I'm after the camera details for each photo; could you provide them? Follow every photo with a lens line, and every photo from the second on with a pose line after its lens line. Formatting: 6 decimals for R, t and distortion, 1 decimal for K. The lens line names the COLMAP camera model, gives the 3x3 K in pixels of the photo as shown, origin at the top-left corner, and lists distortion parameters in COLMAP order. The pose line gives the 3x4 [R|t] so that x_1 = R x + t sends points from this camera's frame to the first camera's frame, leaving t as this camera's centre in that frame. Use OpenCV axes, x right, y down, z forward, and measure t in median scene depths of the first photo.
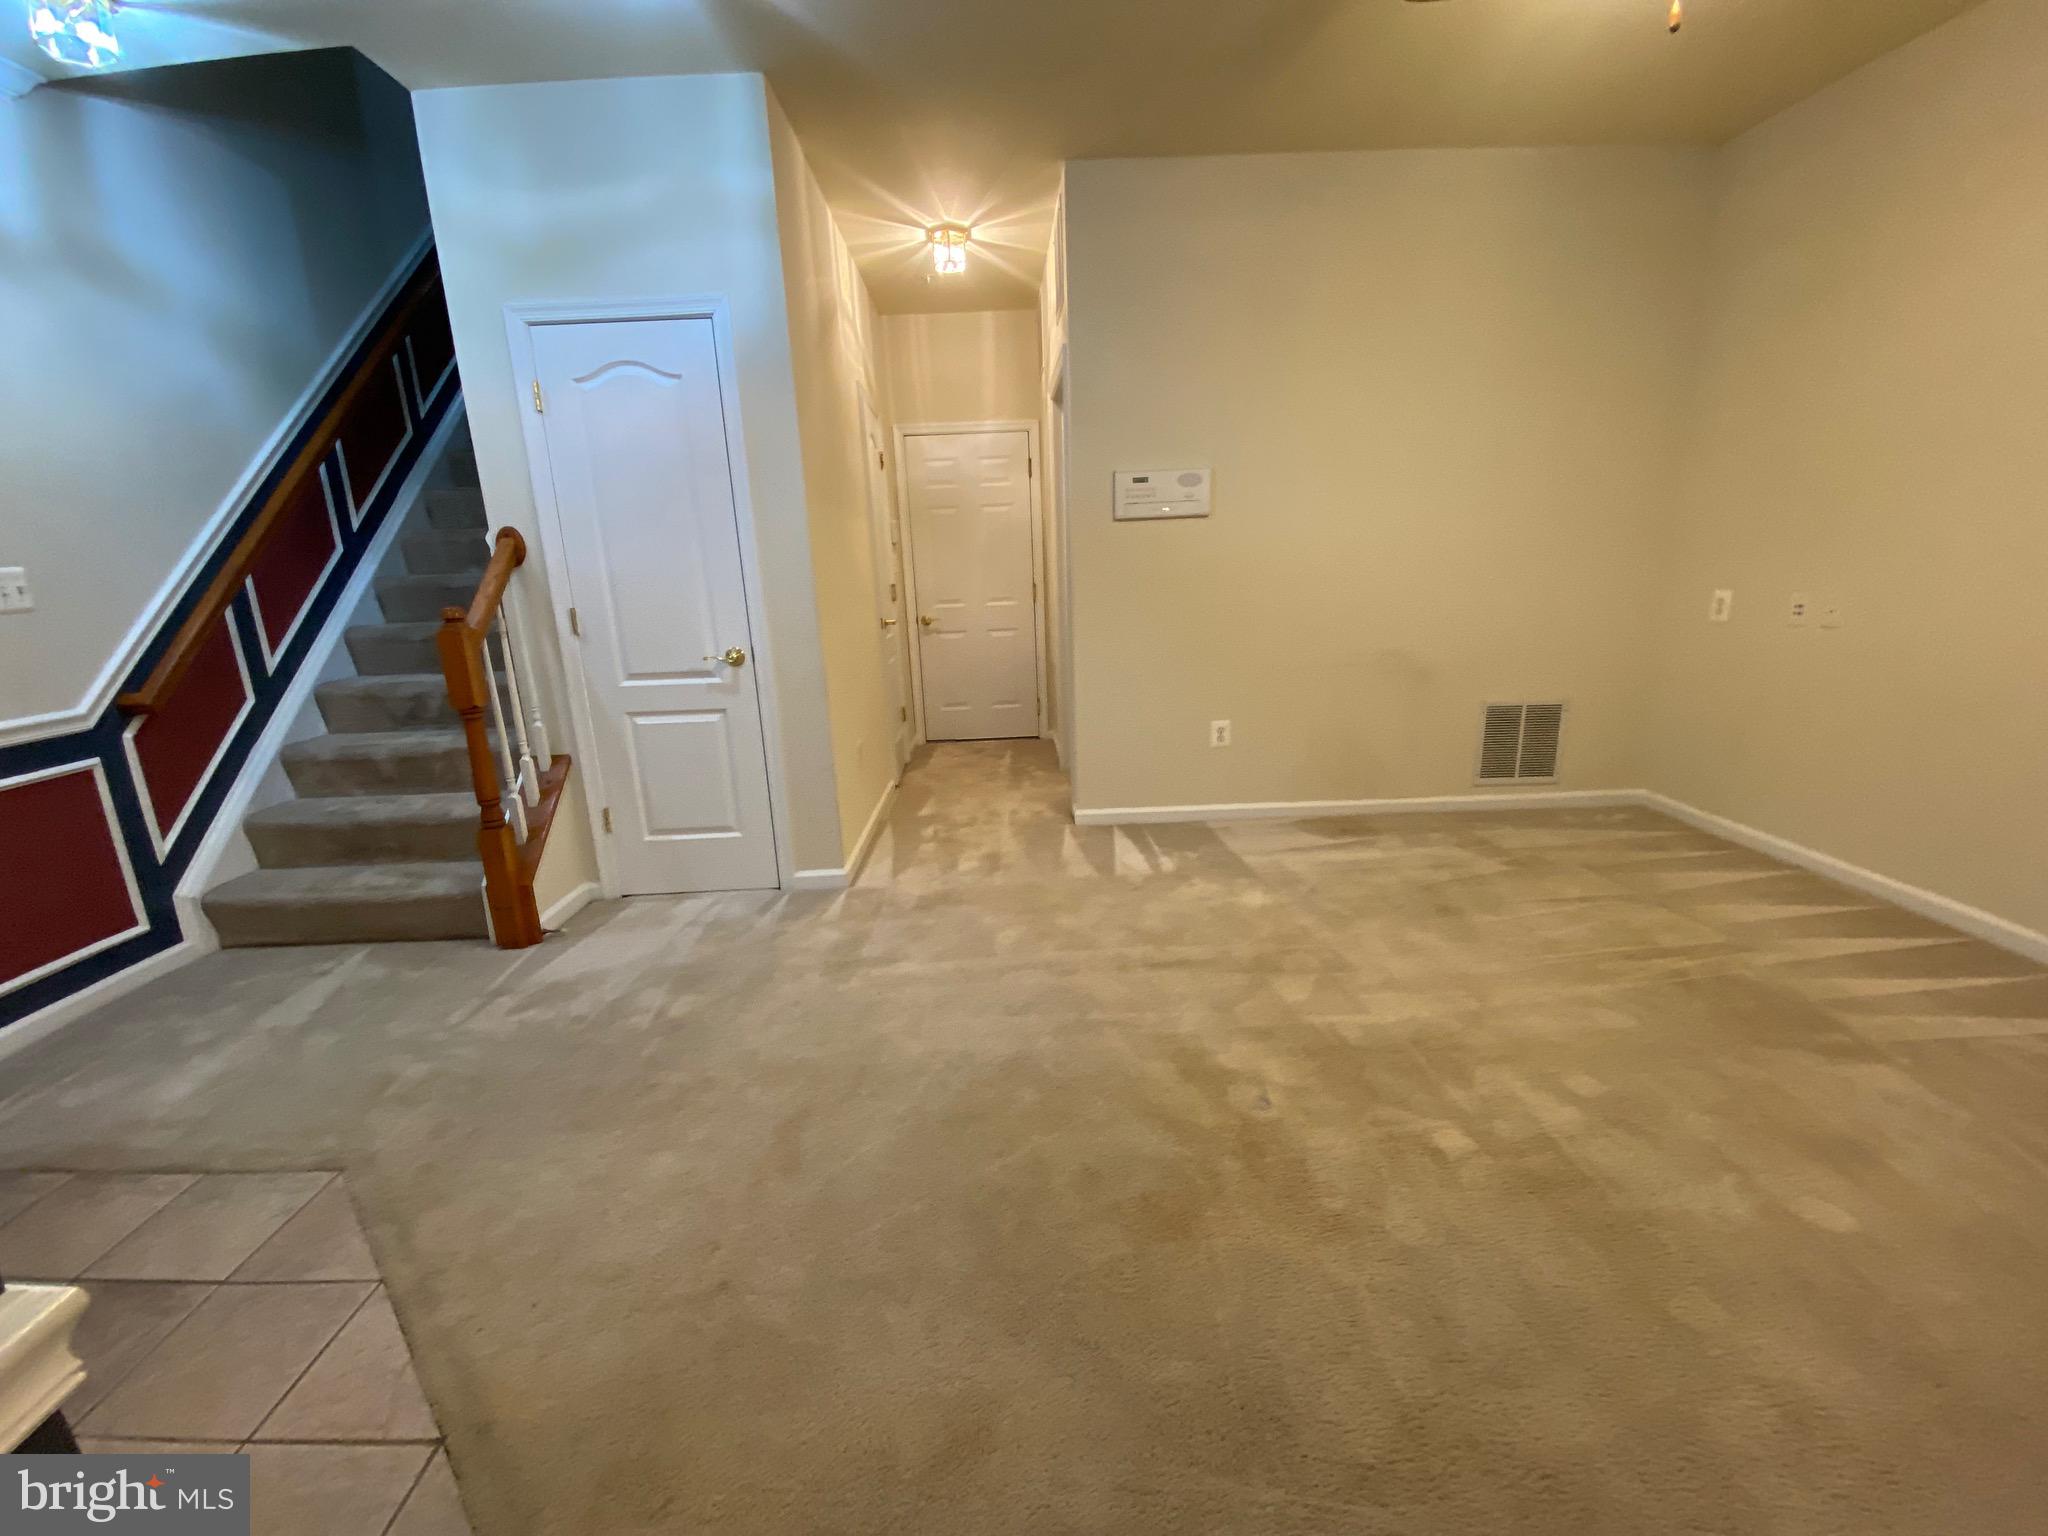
lens RADIAL K [[834.3, 0, 1024.0], [0, 834.3, 768.0], [0, 0, 1]] dist [0.020121, -0.020797]
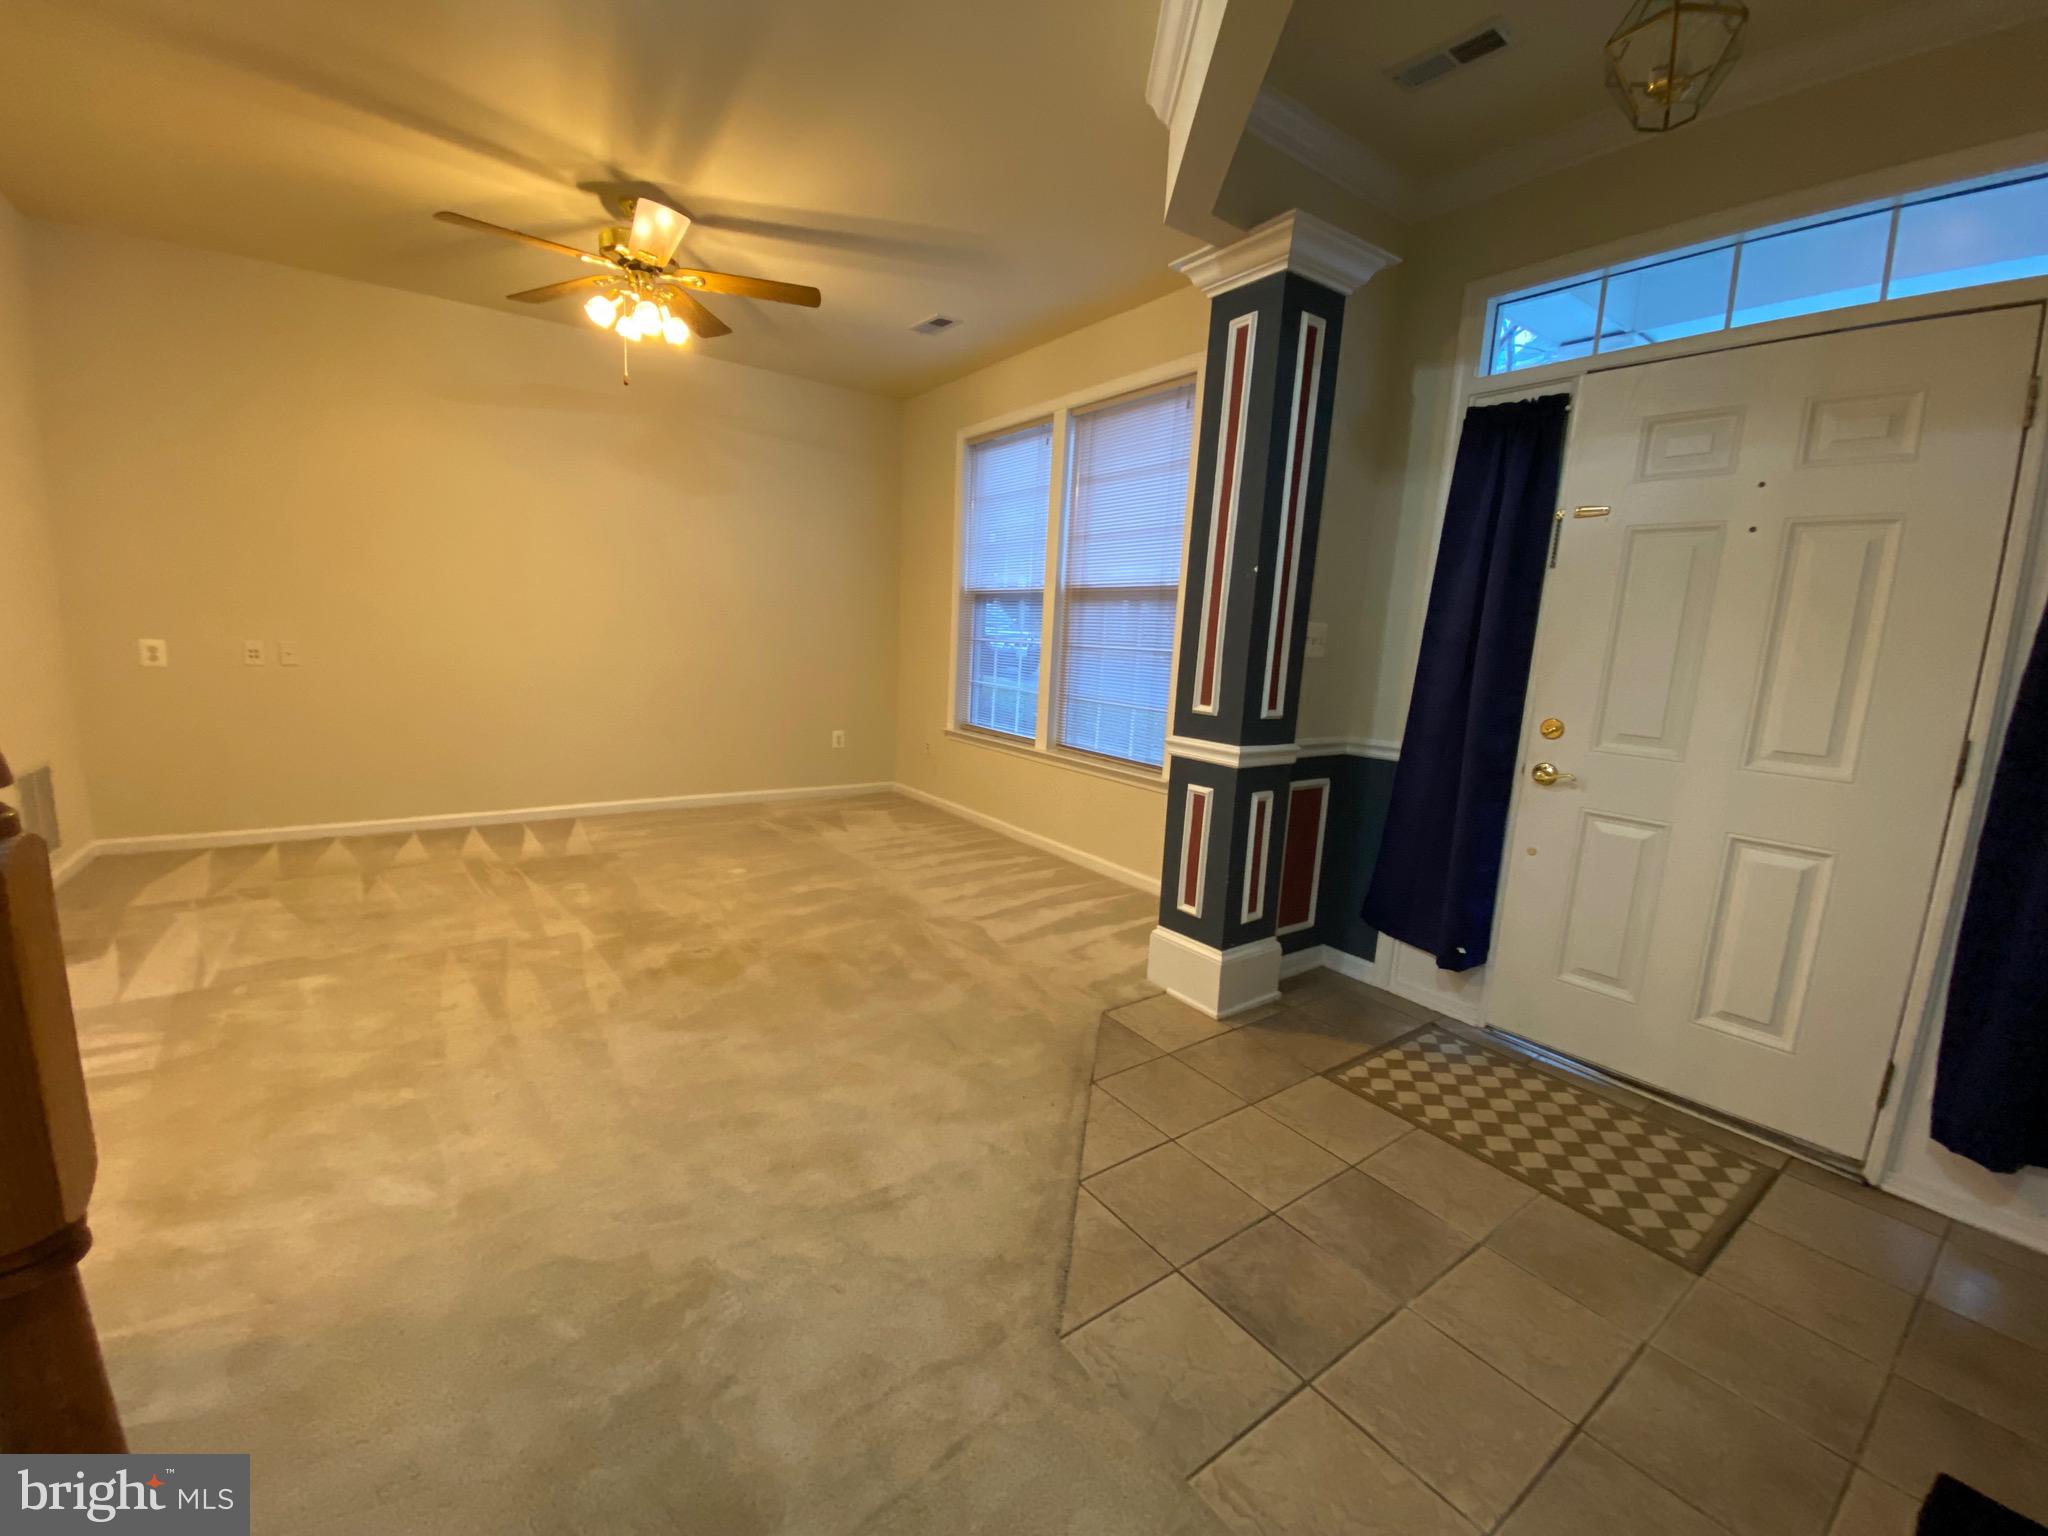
lens RADIAL K [[817.6, 0, 1028.8], [0, 817.6, 772.3], [0, 0, 1]] dist [0.024762, -0.019895]
pose [[-0.581049, -0.128659, 0.803635, -0.886303], [0.167591, 0.947350, 0.272839, -0.173765], [-0.796427, 0.293215, -0.528895, 0.829934]]
